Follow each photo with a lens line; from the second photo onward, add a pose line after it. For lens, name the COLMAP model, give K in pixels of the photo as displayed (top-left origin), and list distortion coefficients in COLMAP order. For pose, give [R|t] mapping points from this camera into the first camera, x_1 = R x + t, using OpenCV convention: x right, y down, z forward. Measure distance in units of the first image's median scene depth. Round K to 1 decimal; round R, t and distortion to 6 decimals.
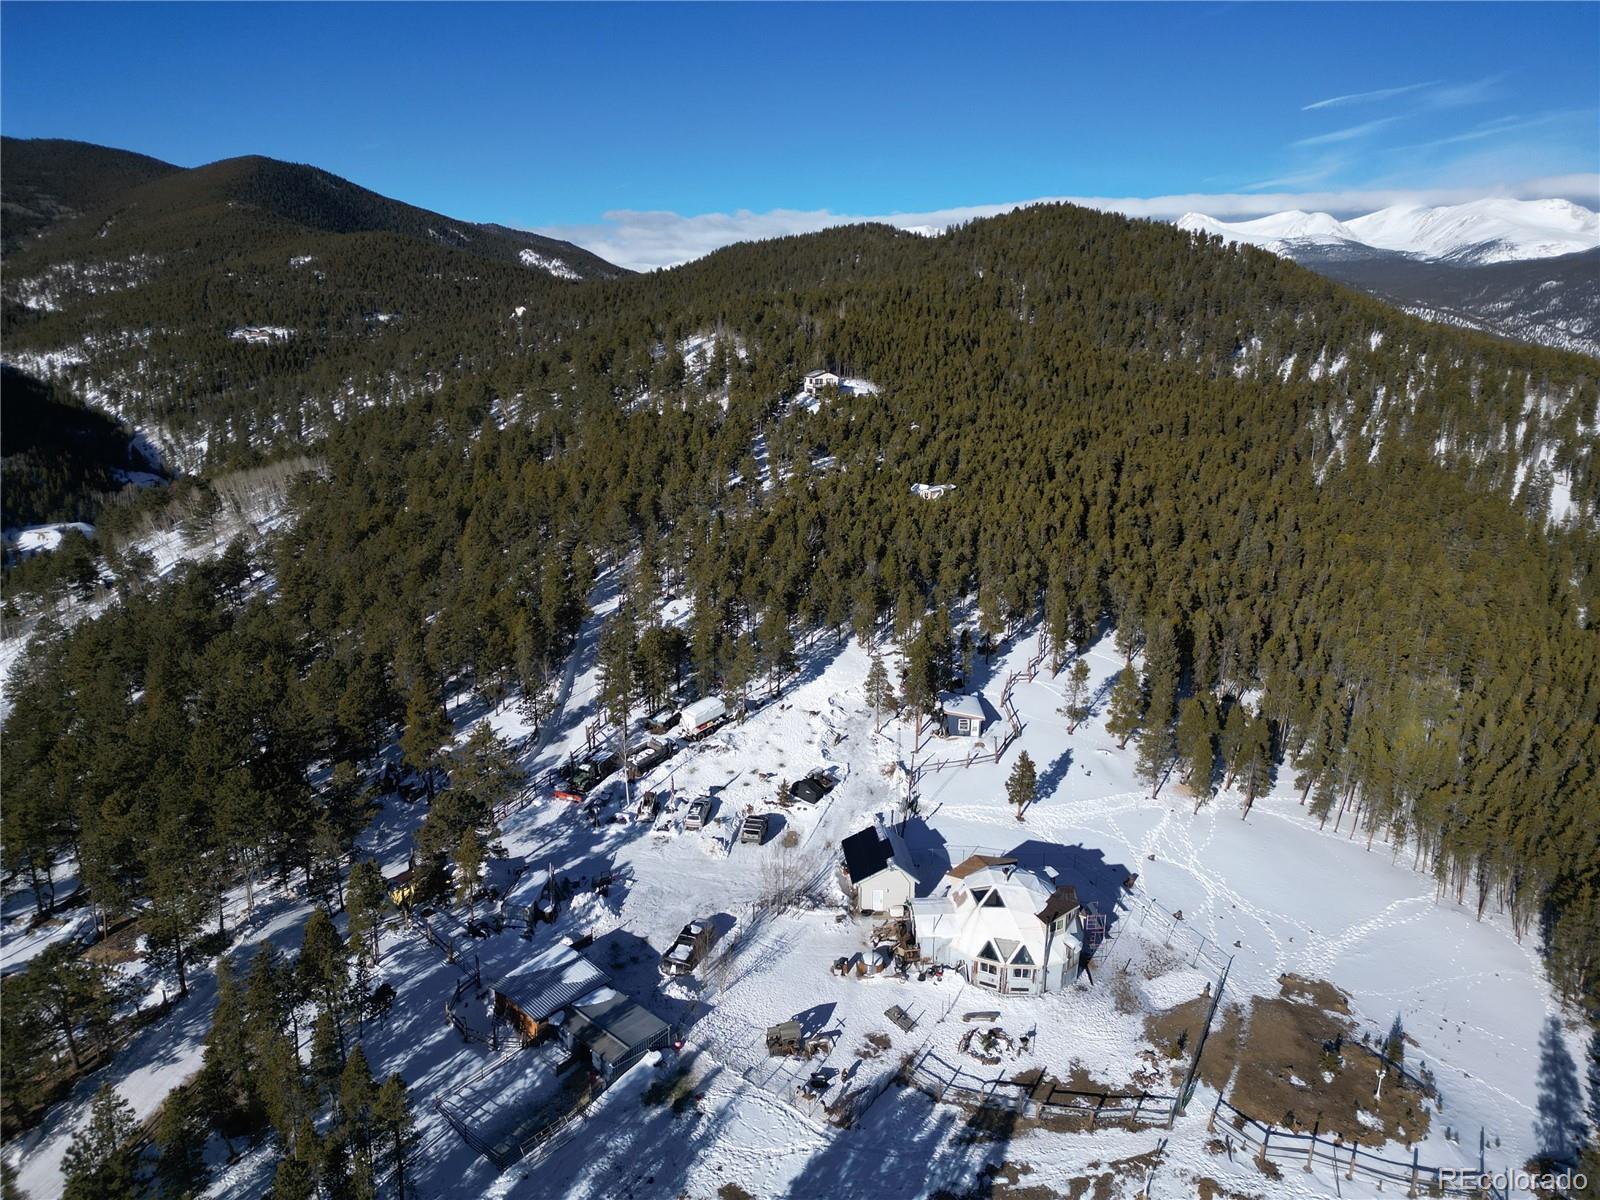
lens RADIAL K [[1095.8, 0, 803.1], [0, 1095.8, 595.5], [0, 0, 1]] dist [0.064206, -0.048166]
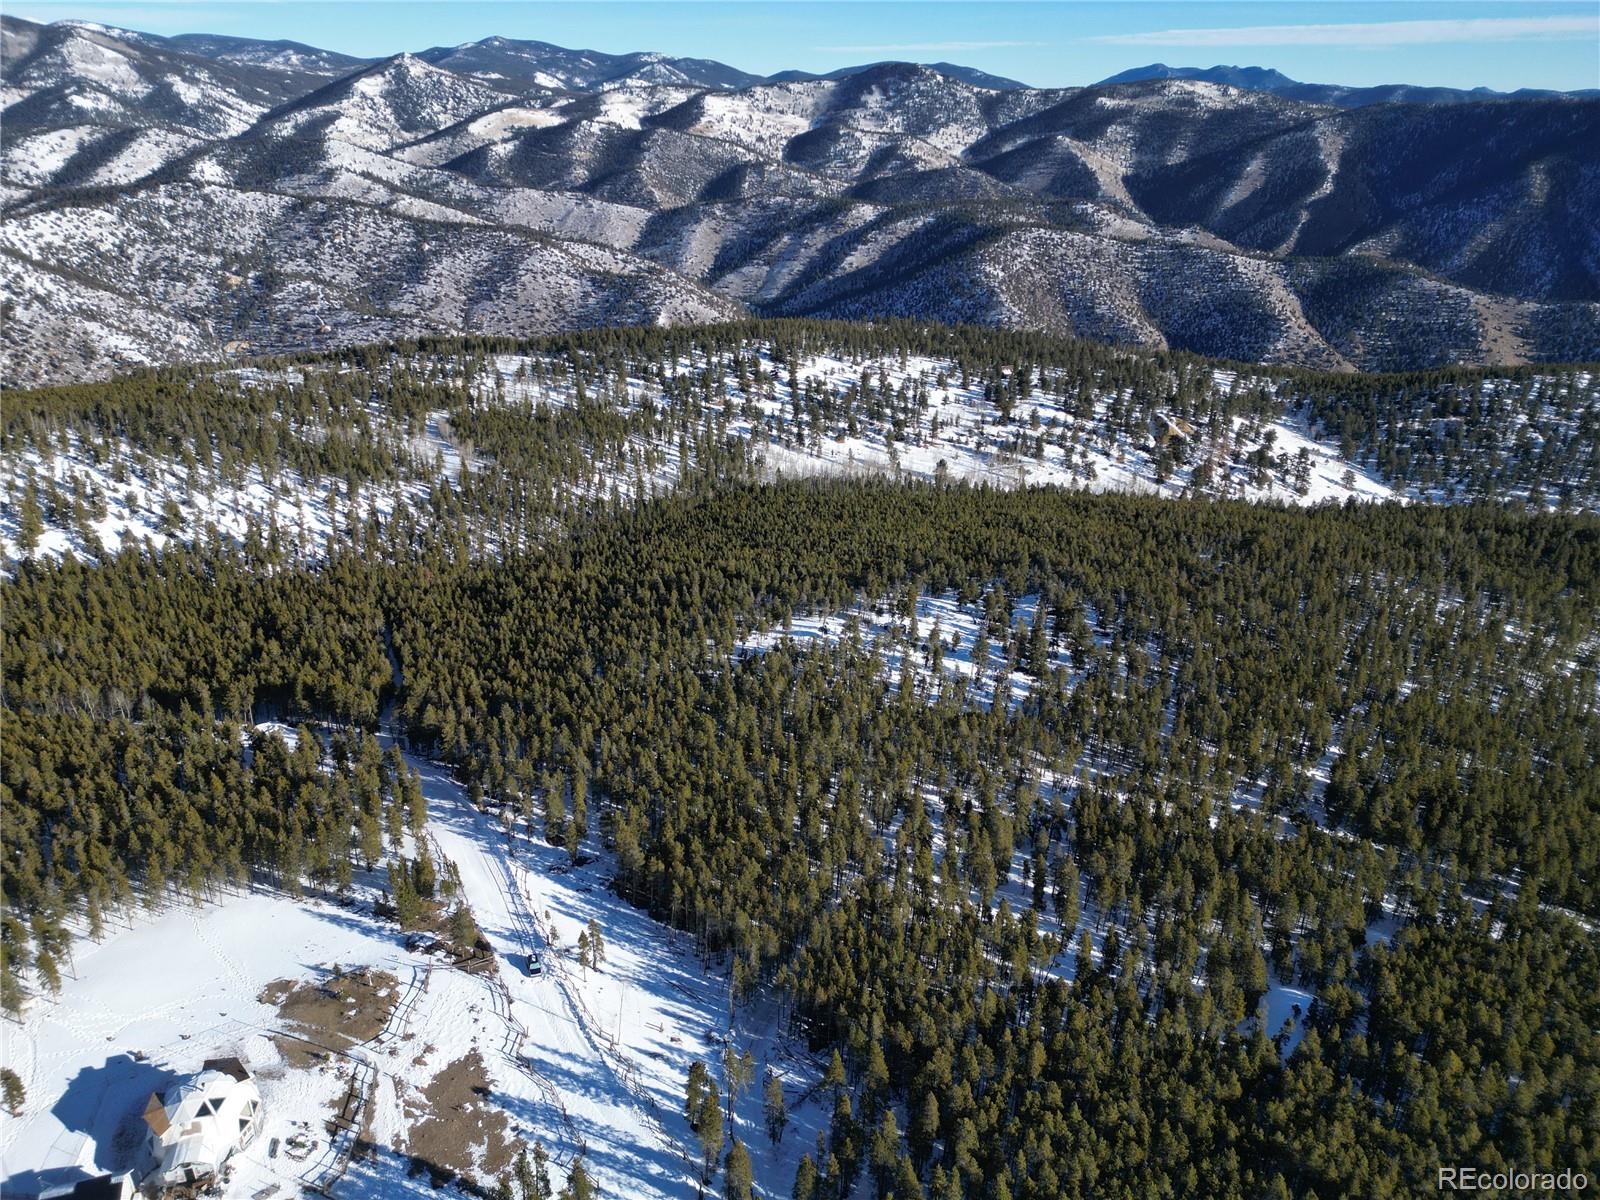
lens RADIAL K [[1095.8, 0, 796.5], [0, 1095.8, 589.3], [0, 0, 1]] dist [0.064206, -0.048166]
pose [[-0.167298, -0.415710, 0.893978, -0.380094], [0.241221, 0.861939, 0.445953, -0.299108], [-0.955941, 0.290253, -0.043923, 0.054929]]
